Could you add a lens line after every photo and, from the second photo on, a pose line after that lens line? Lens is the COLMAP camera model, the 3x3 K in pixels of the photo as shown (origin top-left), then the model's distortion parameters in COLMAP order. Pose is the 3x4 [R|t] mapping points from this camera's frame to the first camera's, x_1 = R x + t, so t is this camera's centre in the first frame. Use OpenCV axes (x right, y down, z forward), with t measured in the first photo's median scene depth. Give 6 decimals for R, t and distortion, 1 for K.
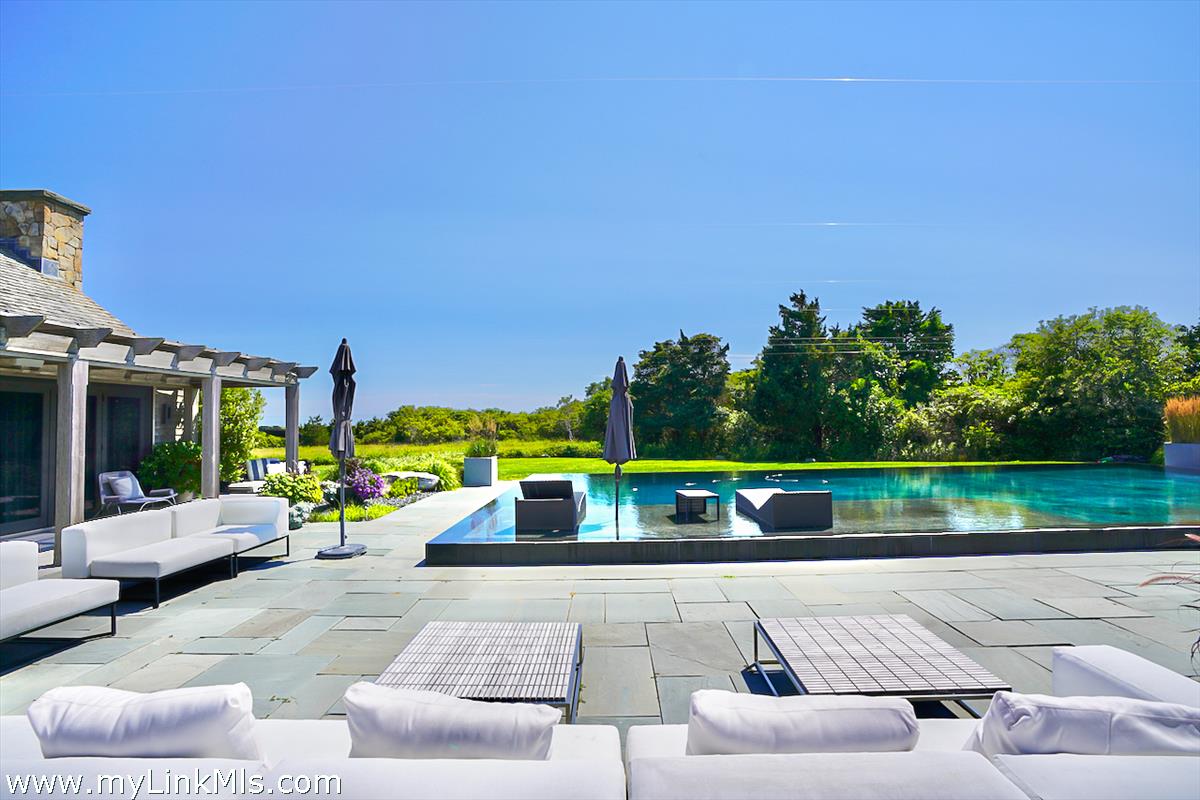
lens RADIAL K [[546.0, 0, 600.0], [0, 546.0, 400.0], [0, 0, 1]] dist [-0.052910, 0.013273]
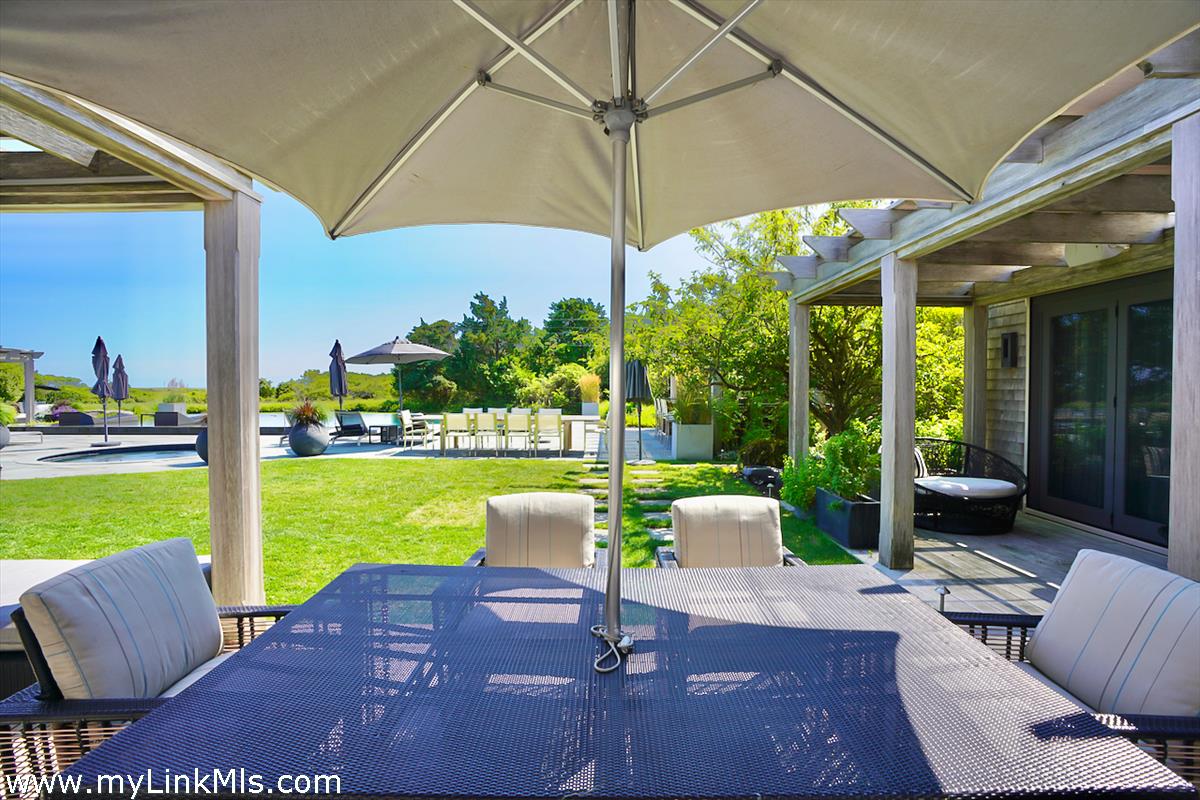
lens RADIAL K [[556.3, 0, 574.2], [0, 556.3, 401.0], [0, 0, 1]] dist [-0.000051, 0.000118]
pose [[0.998691, 0.015446, -0.048772, 1.333795], [-0.012242, 0.997790, 0.065312, -0.039425], [0.049673, -0.064629, 0.996672, -0.809628]]
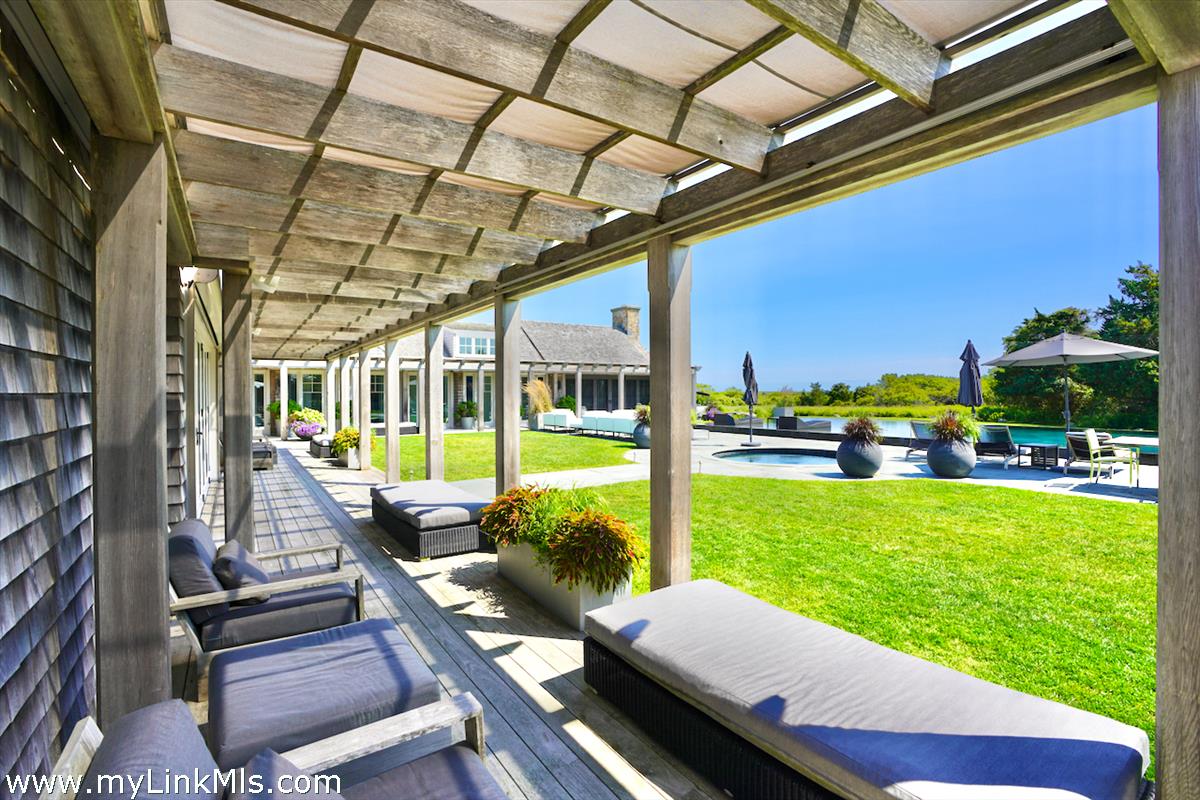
lens RADIAL K [[546.0, 0, 600.0], [0, 546.0, 400.0], [0, 0, 1]] dist [-0.052910, 0.013273]
pose [[0.567039, 0.026482, -0.823265, 1.192792], [0.026762, 0.998363, 0.050547, -0.043805], [0.823256, -0.050694, 0.565402, -0.751846]]
